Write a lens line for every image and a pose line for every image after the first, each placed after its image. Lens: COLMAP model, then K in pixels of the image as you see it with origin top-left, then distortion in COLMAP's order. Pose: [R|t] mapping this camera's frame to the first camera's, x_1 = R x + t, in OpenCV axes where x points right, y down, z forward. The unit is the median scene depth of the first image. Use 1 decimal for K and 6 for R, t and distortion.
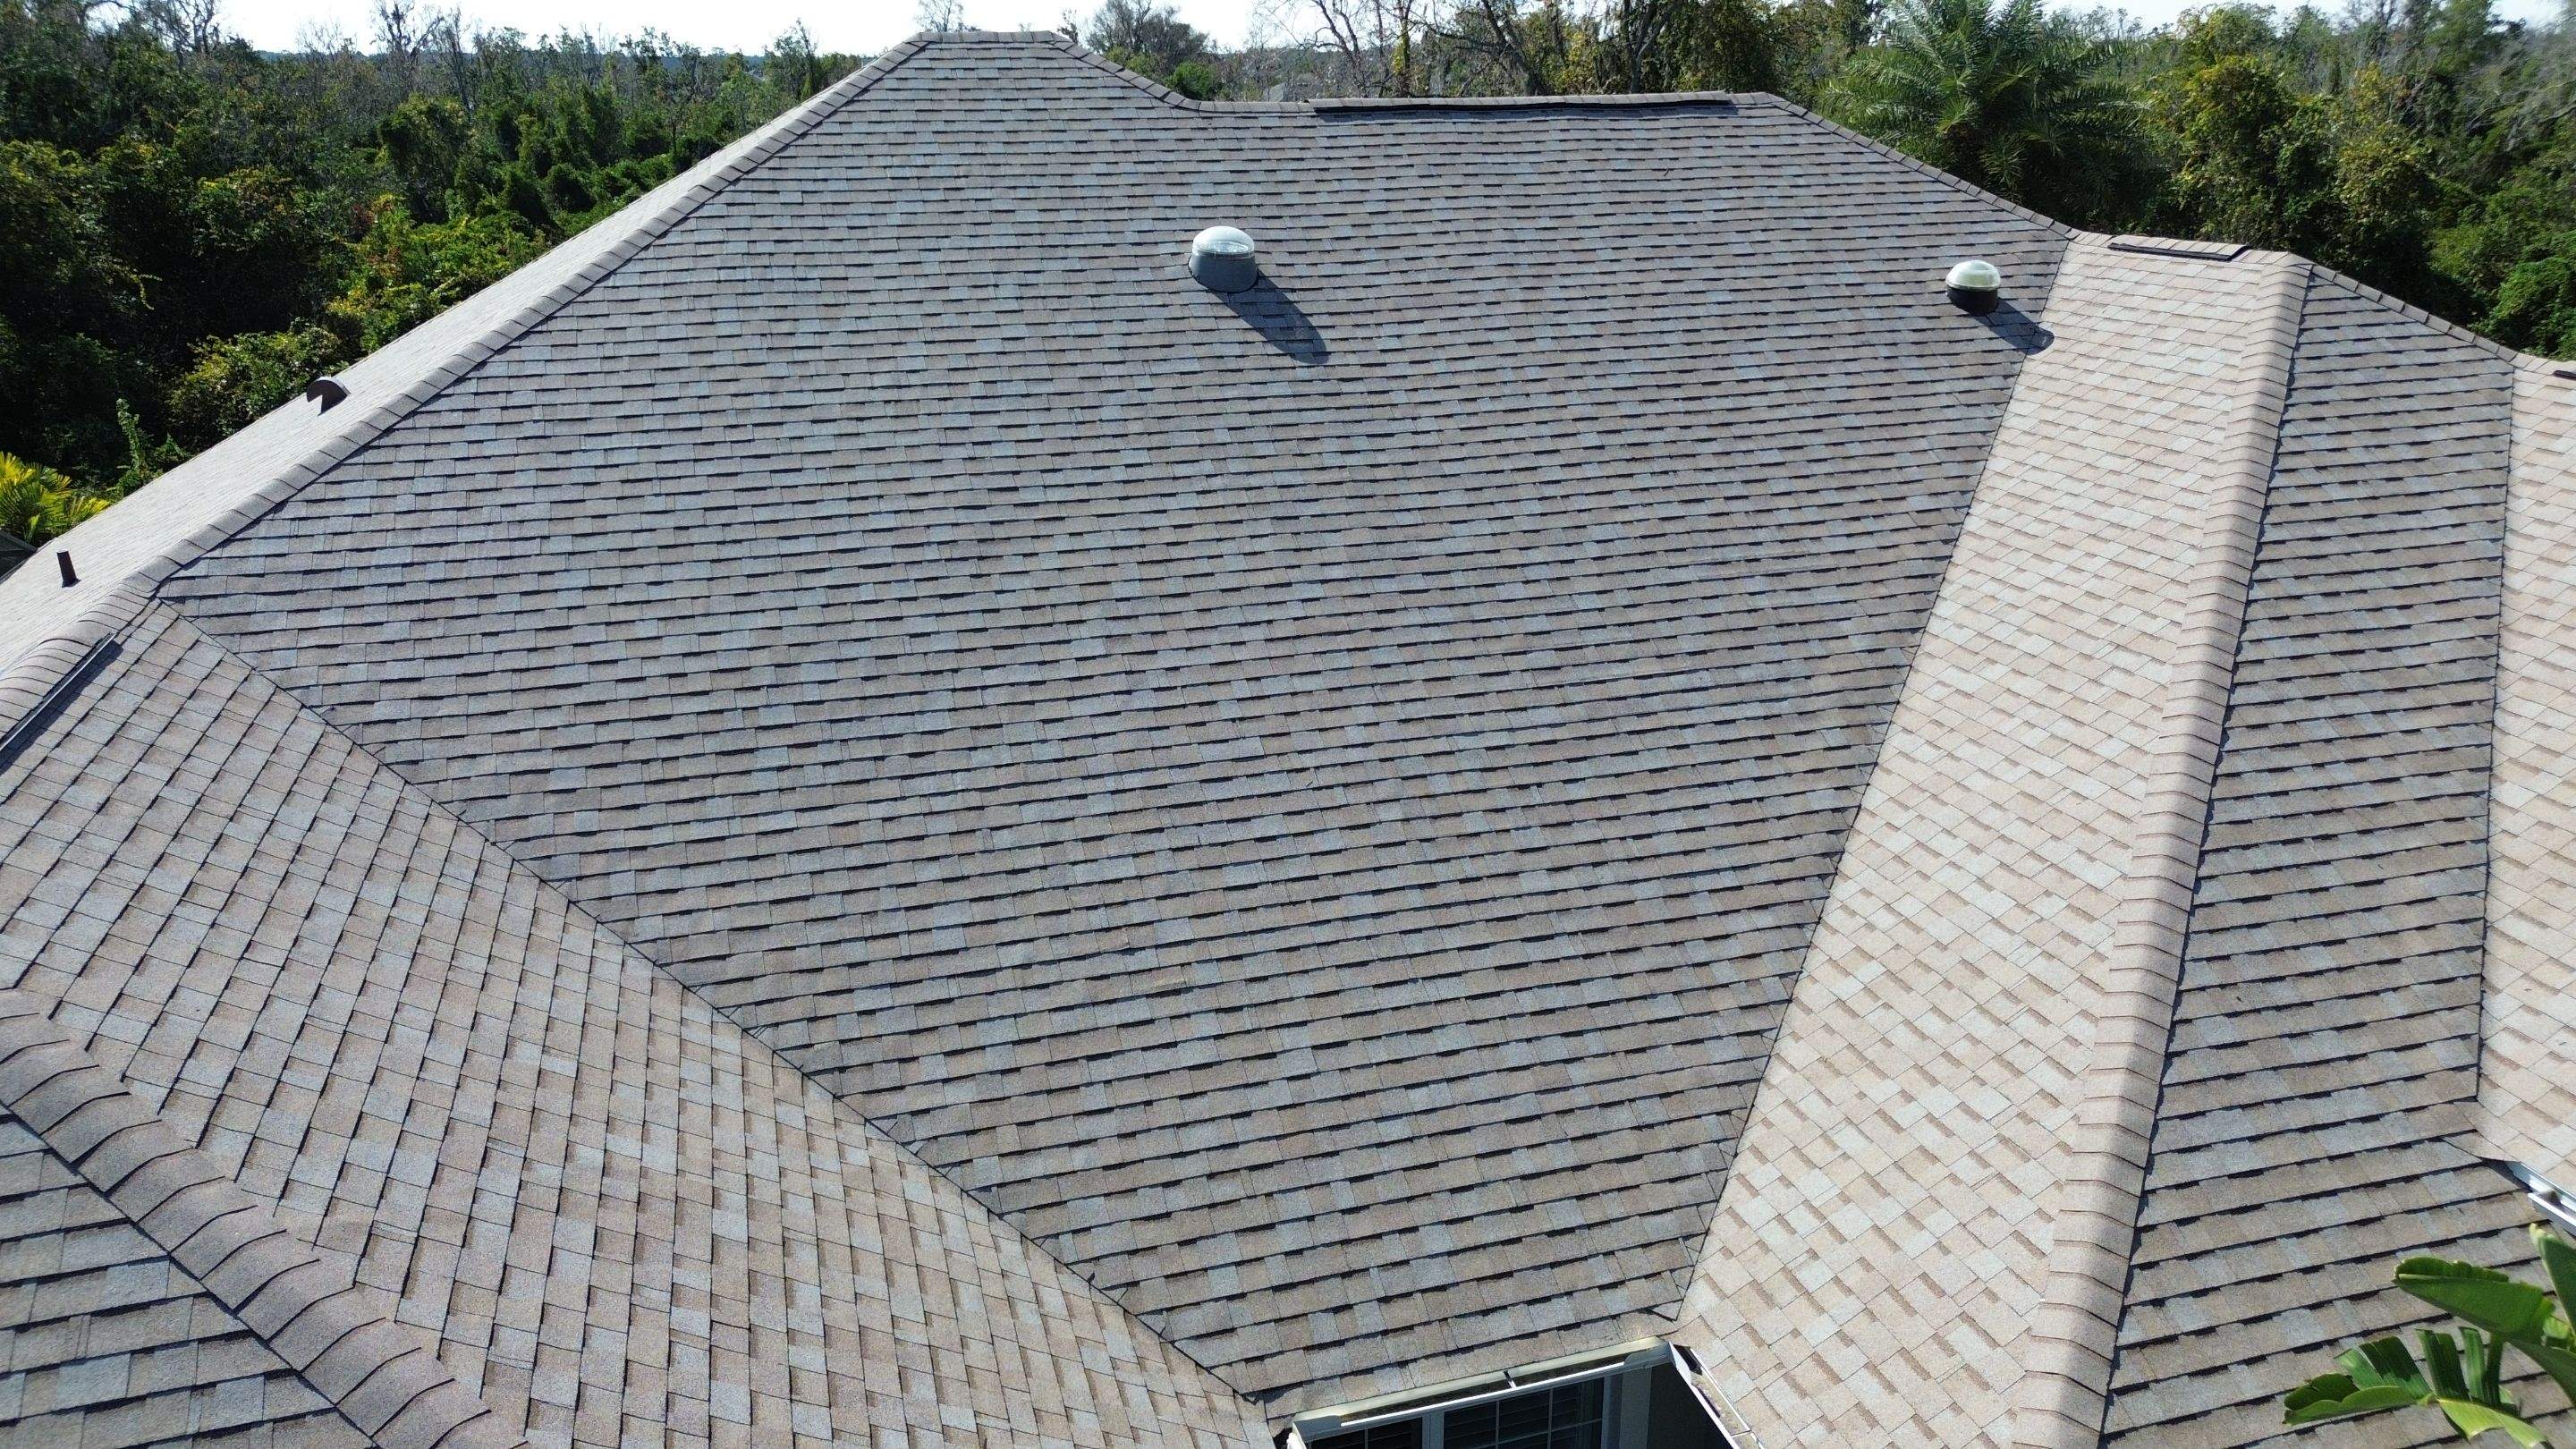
lens RADIAL K [[1820.3, 0, 1301.8], [0, 1820.3, 710.1], [0, 0, 1]] dist [0.071927, -0.070182]
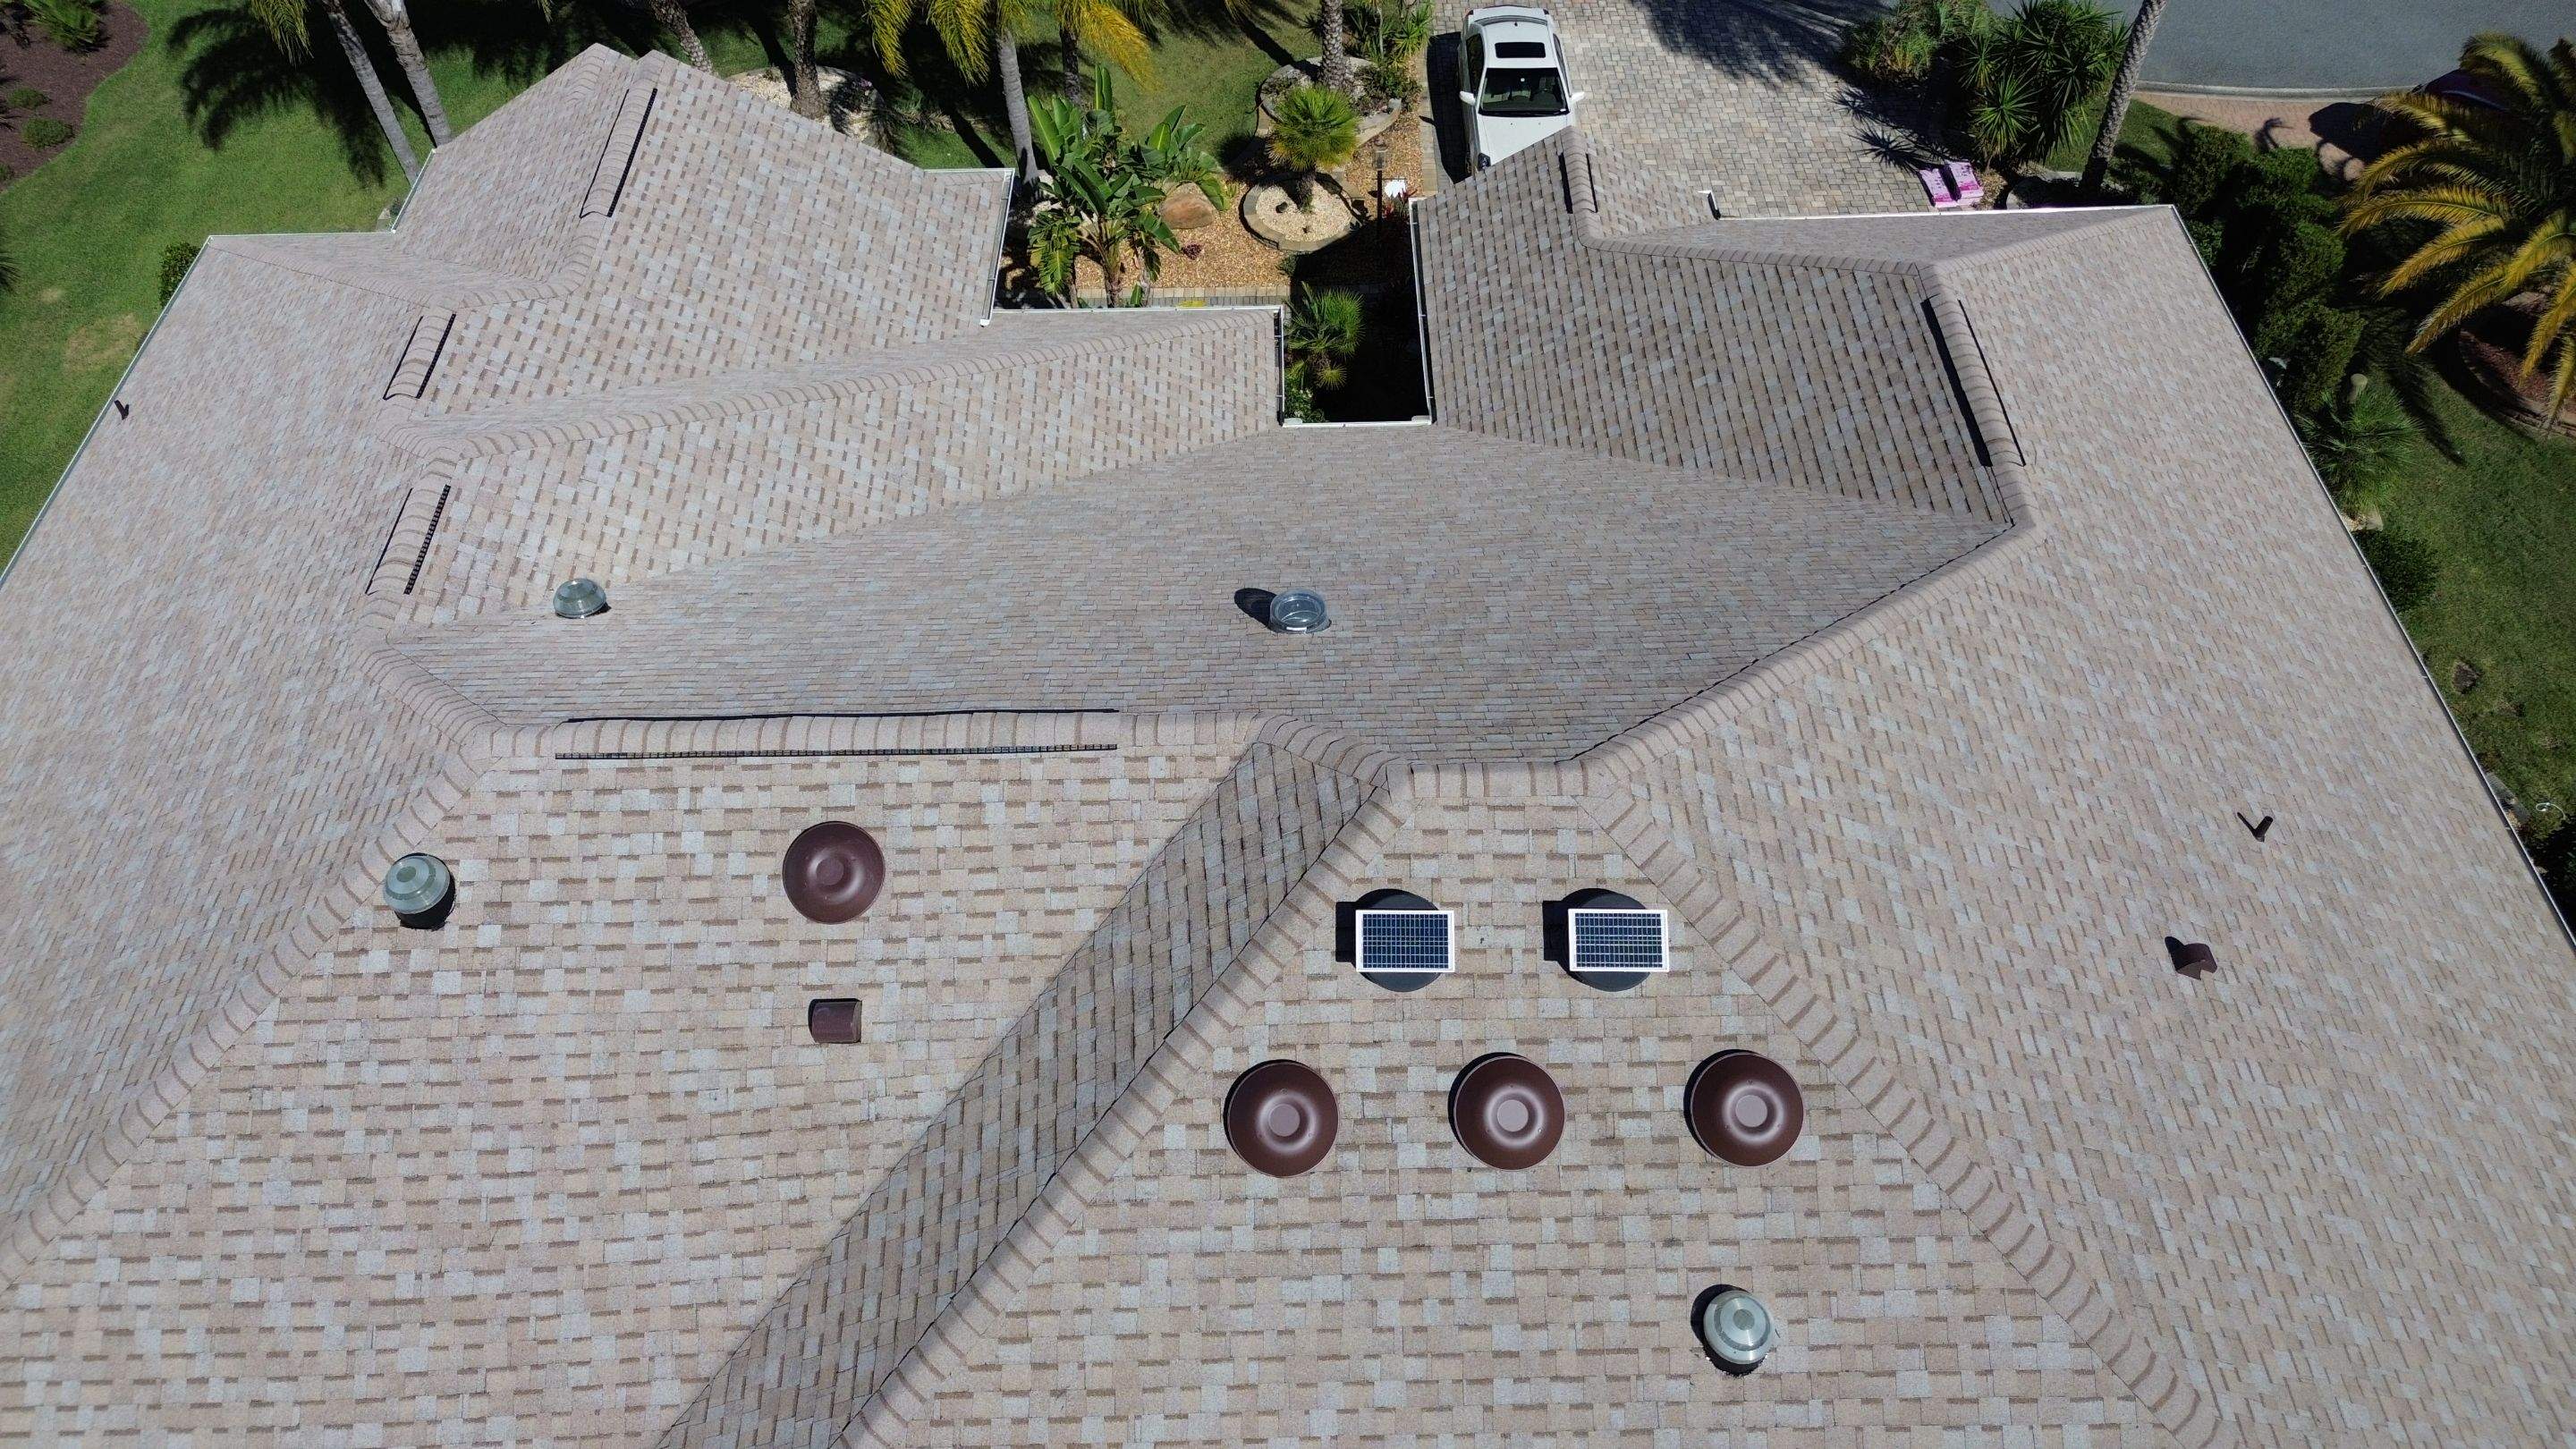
lens RADIAL K [[1795.1, 0, 1296.9], [0, 1795.1, 725.6], [0, 0, 1]] dist [0.097788, -0.126906]
pose [[-0.960125, -0.196549, 0.198817, -0.415387], [0.120422, 0.351047, 0.928582, -1.891108], [-0.252306, 0.915497, -0.313380, 2.164681]]
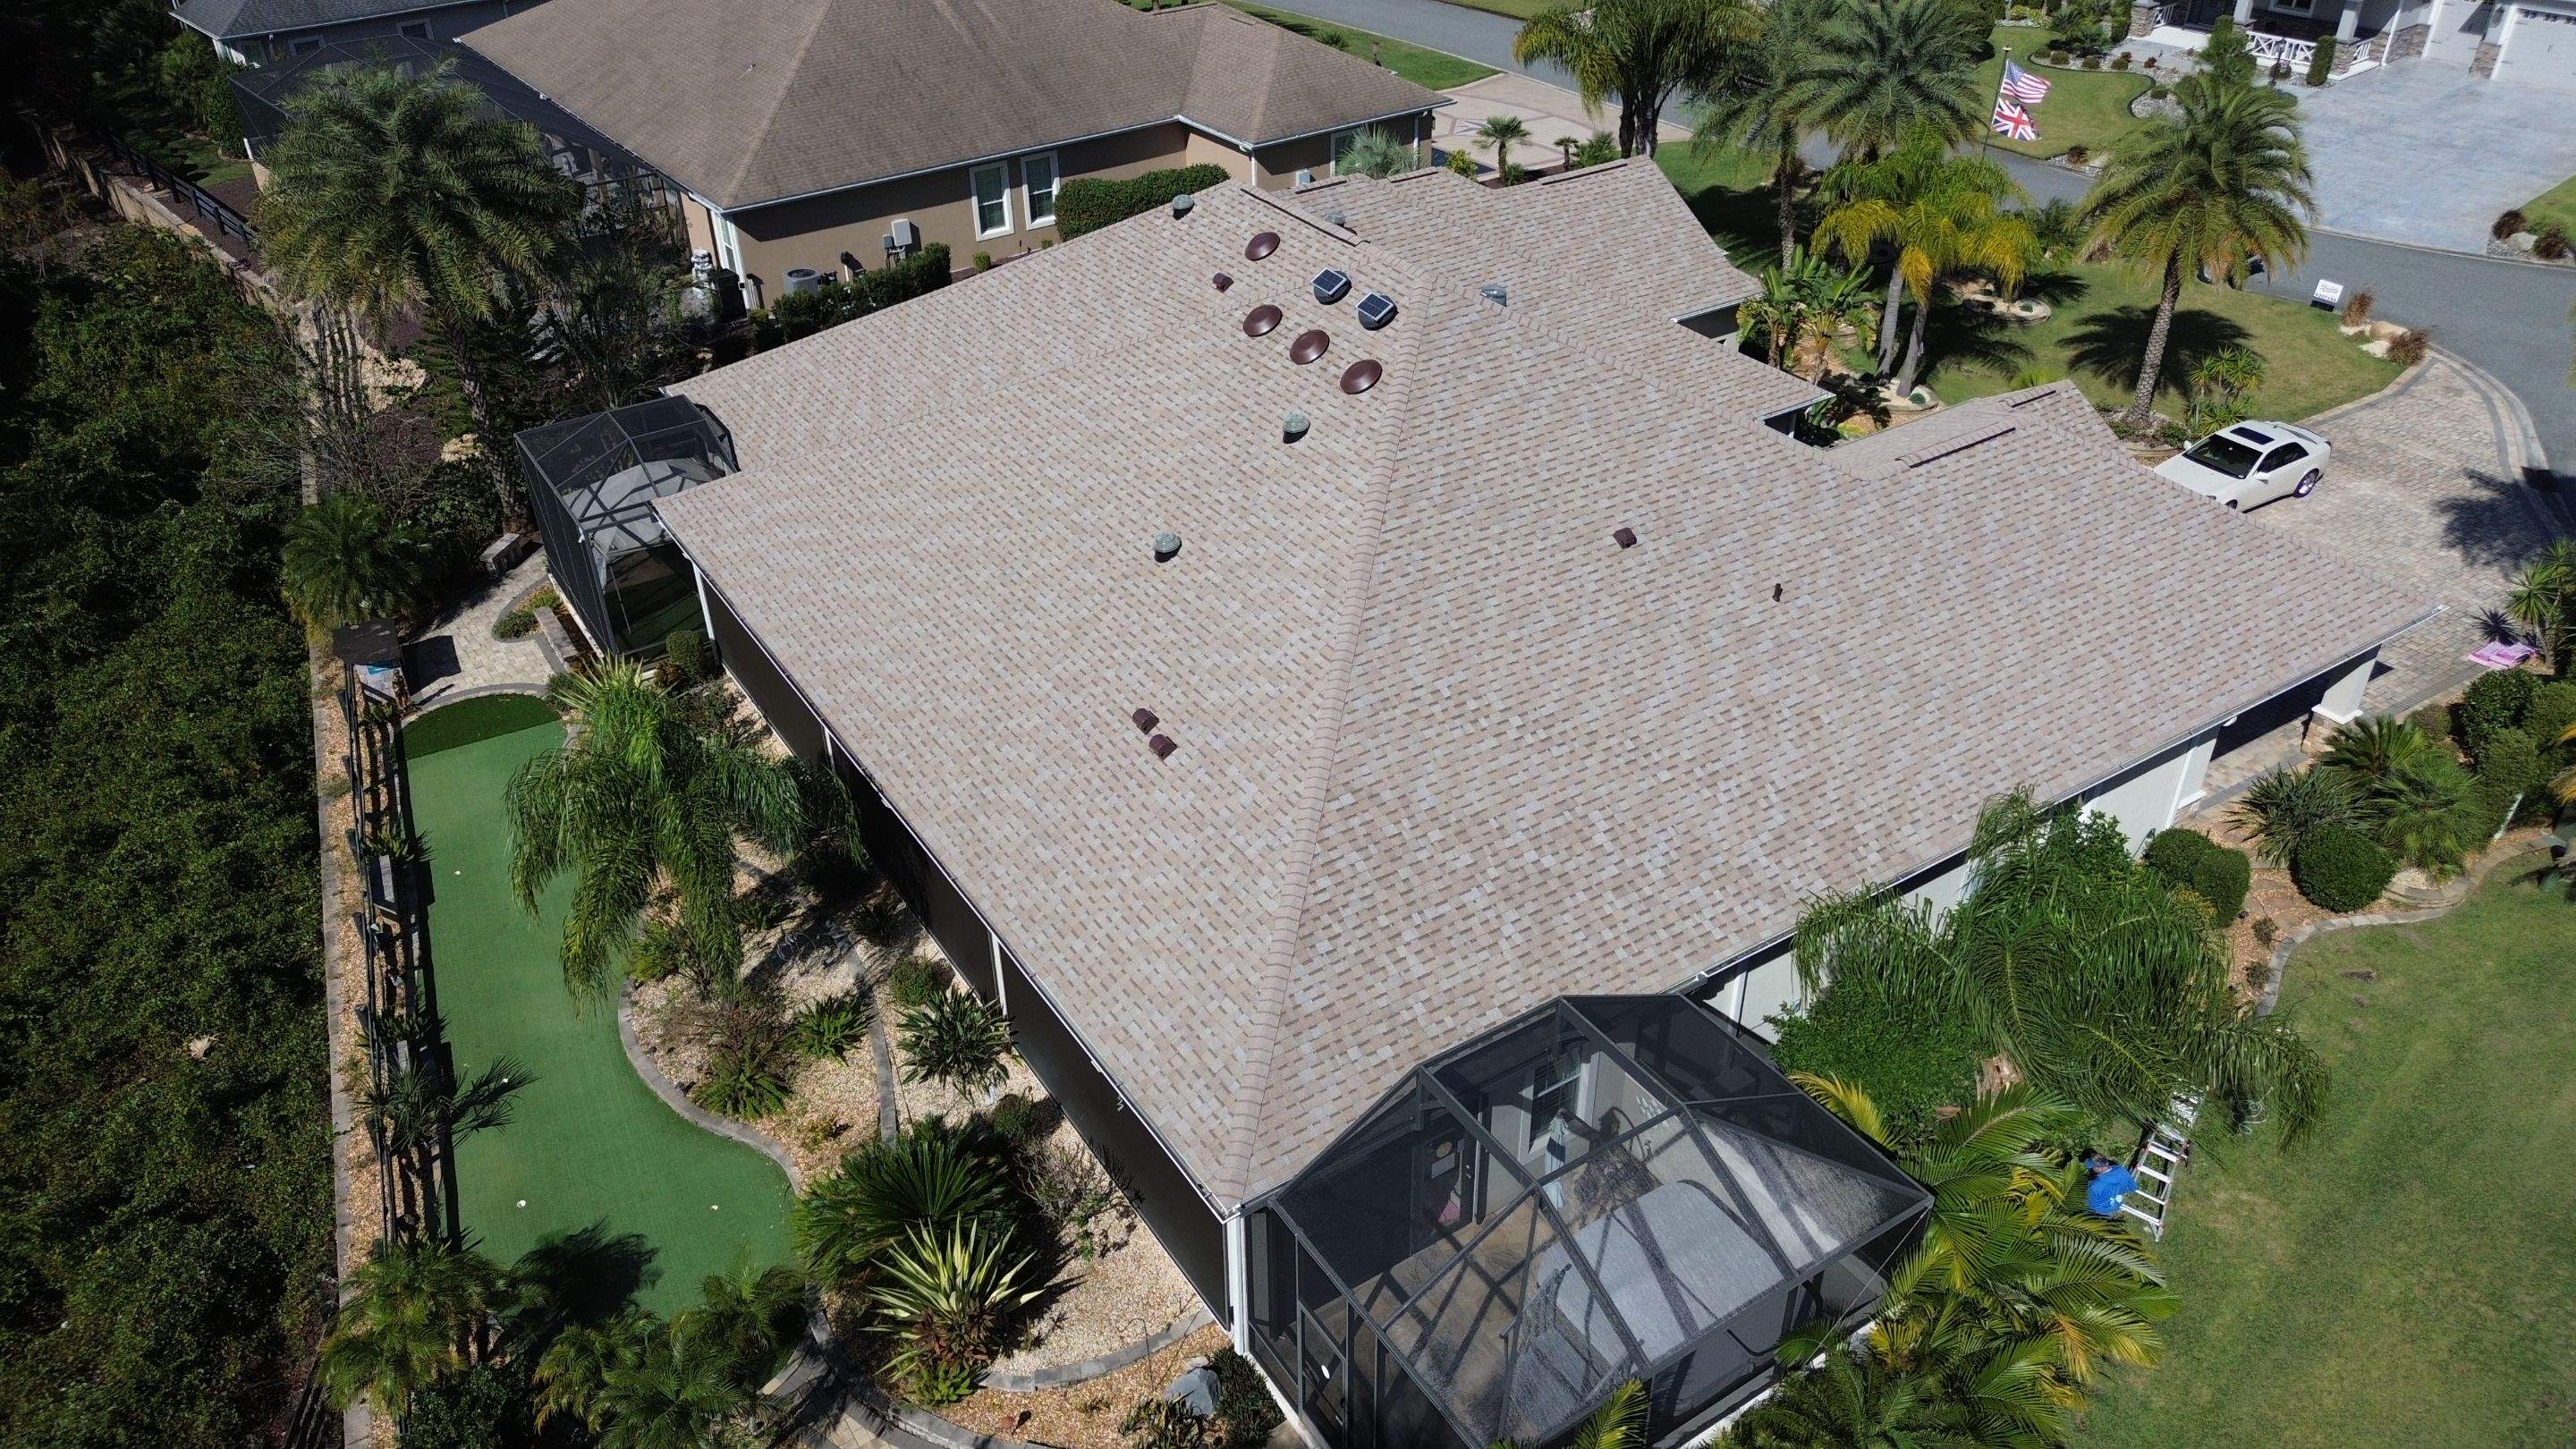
lens RADIAL K [[1795.1, 0, 1296.9], [0, 1795.1, 725.6], [0, 0, 1]] dist [0.097788, -0.126906]
pose [[-0.278125, -0.527462, 0.802764, -3.362950], [0.337708, 0.728687, 0.595792, -2.073153], [-0.899222, 0.436805, -0.024538, 2.381565]]
